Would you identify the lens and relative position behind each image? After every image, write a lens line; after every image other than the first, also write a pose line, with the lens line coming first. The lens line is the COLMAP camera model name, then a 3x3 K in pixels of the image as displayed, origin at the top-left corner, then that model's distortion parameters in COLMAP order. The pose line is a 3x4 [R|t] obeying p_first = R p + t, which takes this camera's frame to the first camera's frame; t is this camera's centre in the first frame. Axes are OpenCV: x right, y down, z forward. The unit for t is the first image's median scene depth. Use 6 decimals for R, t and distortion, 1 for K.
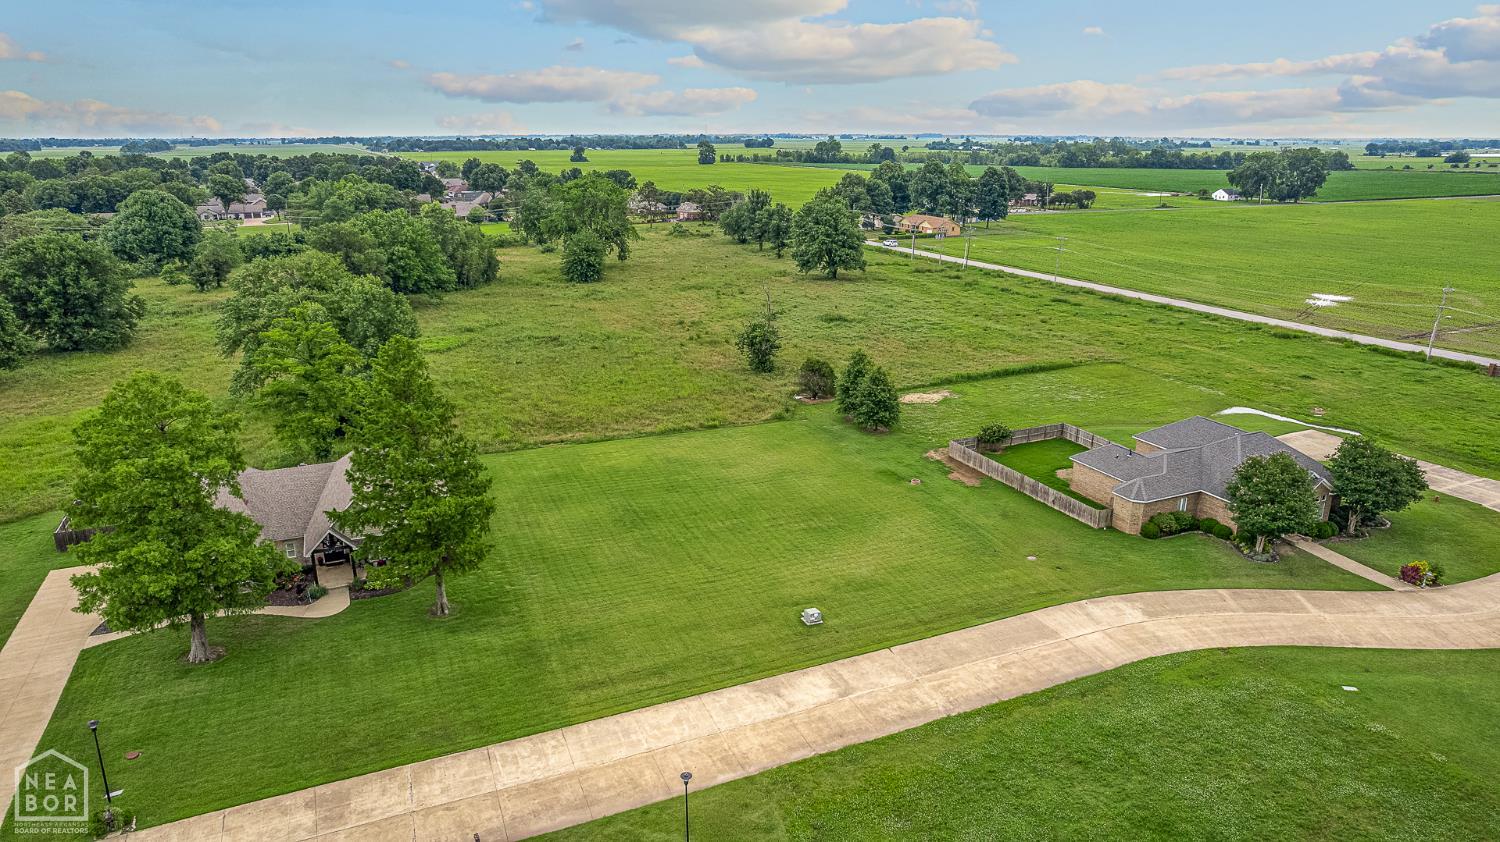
lens RADIAL K [[958.2, 0, 766.2], [0, 958.2, 424.9], [0, 0, 1]] dist [-0.040151, 0.002203]
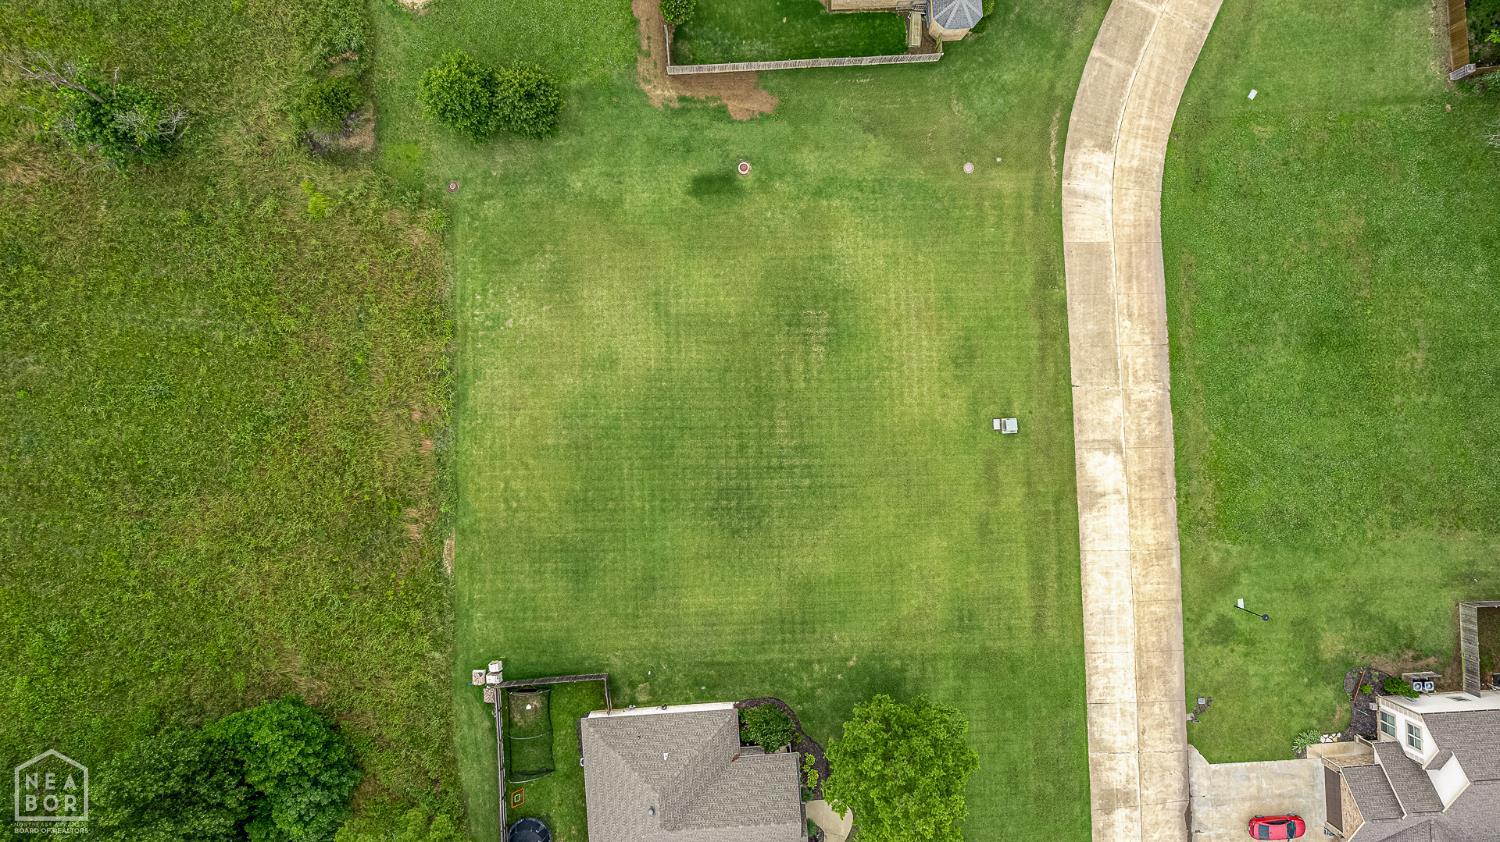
lens RADIAL K [[958.2, 0, 766.2], [0, 958.2, 424.9], [0, 0, 1]] dist [-0.040151, 0.002203]
pose [[0.366561, -0.930389, -0.003177, -0.047750], [0.256072, 0.097605, 0.961717, -0.851726], [-0.894461, -0.353342, 0.274025, 0.816415]]
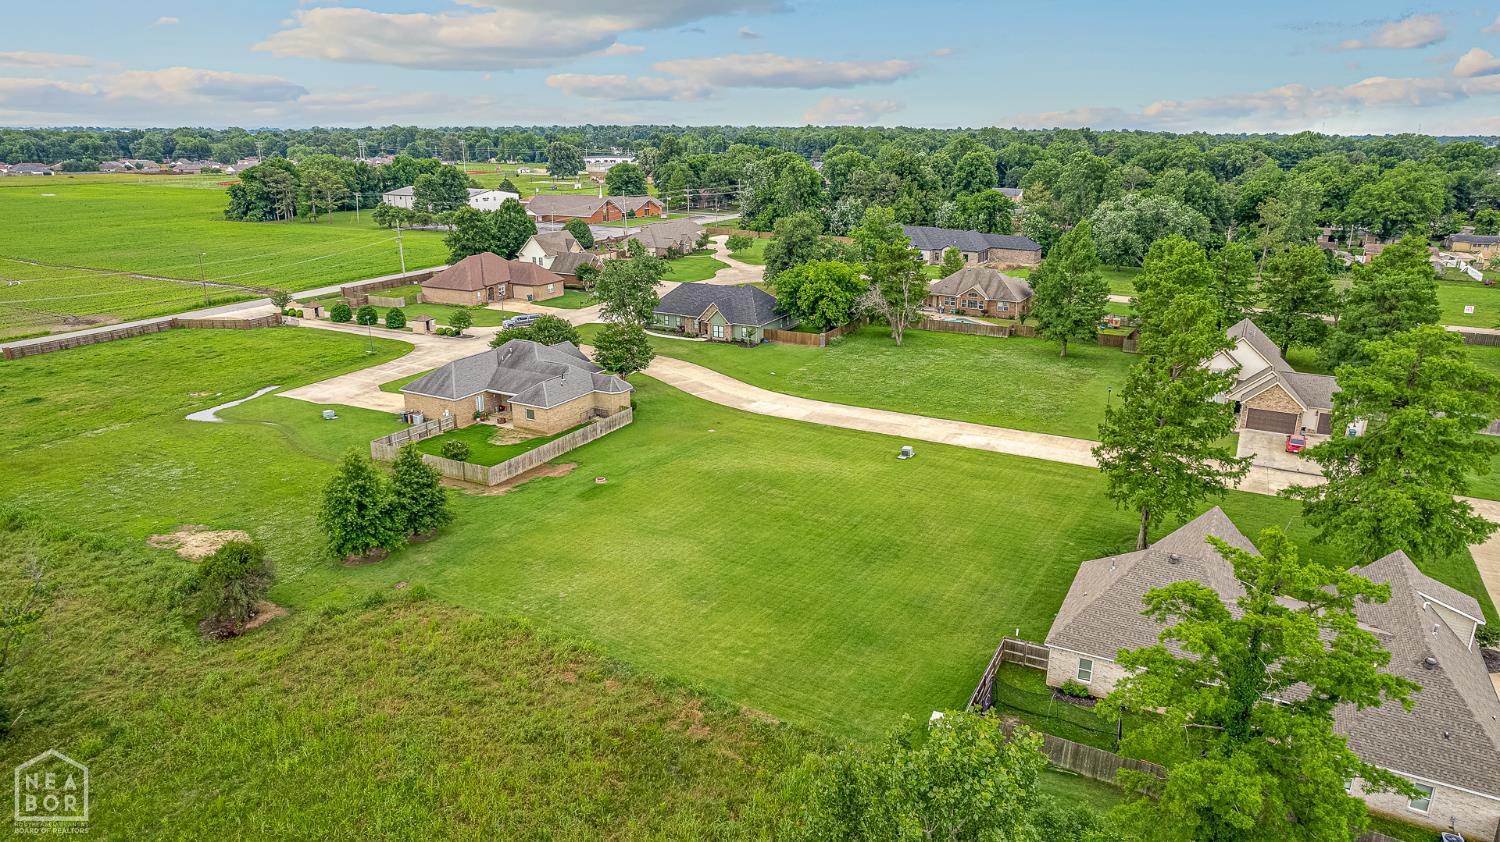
lens RADIAL K [[958.2, 0, 766.2], [0, 958.2, 424.9], [0, 0, 1]] dist [-0.040151, 0.002203]
pose [[-0.610364, -0.243222, 0.753856, -0.756002], [0.223217, 0.860312, 0.458298, -0.452660], [-0.760020, 0.448002, -0.470813, 1.554100]]
